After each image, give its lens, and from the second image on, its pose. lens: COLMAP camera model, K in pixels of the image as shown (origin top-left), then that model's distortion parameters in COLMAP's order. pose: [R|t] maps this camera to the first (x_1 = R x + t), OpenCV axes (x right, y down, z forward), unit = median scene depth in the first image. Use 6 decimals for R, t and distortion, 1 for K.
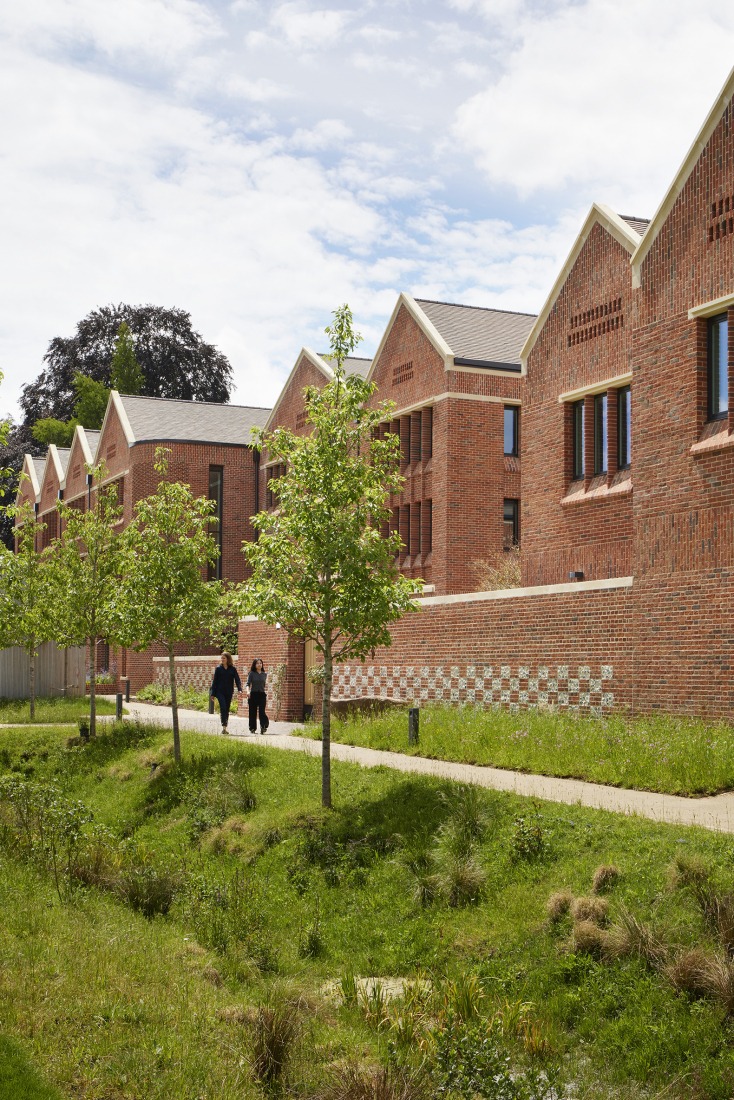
lens RADIAL K [[1422.3, 0, 367.0], [0, 1422.3, 550.0], [0, 0, 1]] dist [-0.024442, 0.063059]
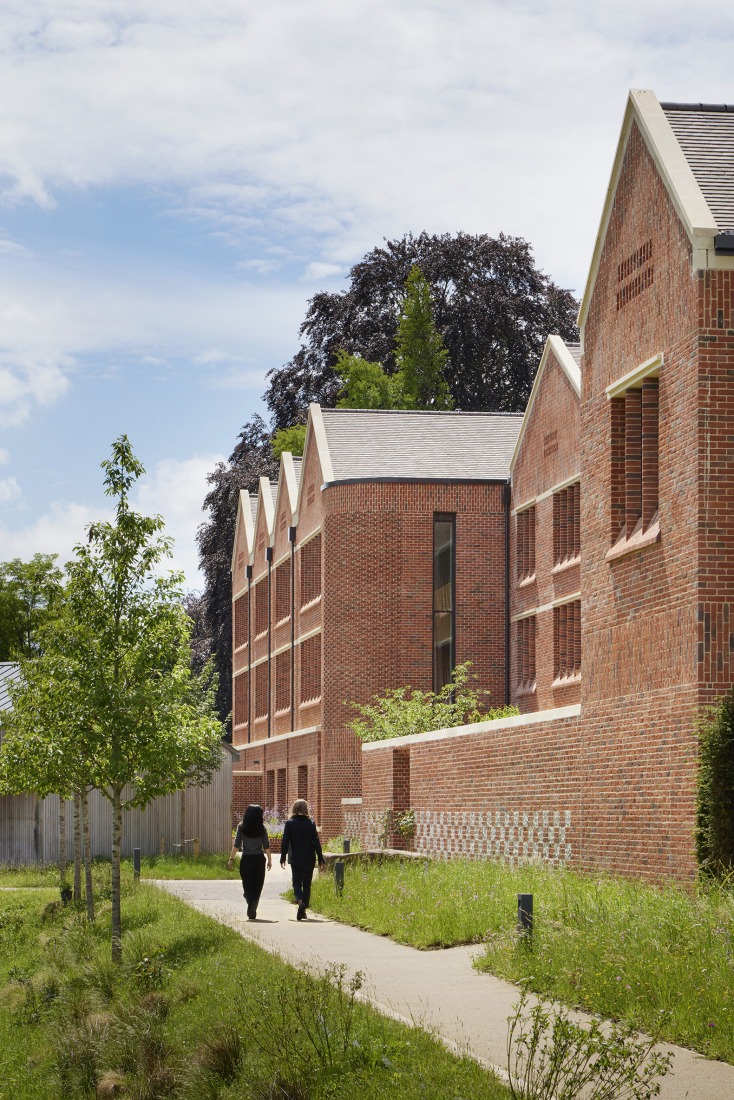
lens RADIAL K [[2553.4, 0, 367.0], [0, 2553.4, 550.0], [0, 0, 1]] dist [-0.052338, -0.146310]
pose [[0.965633, -0.033508, -0.257740, 0.230451], [0.028568, 0.999330, -0.022888, -0.020563], [0.258334, 0.014738, 0.965943, -0.242277]]
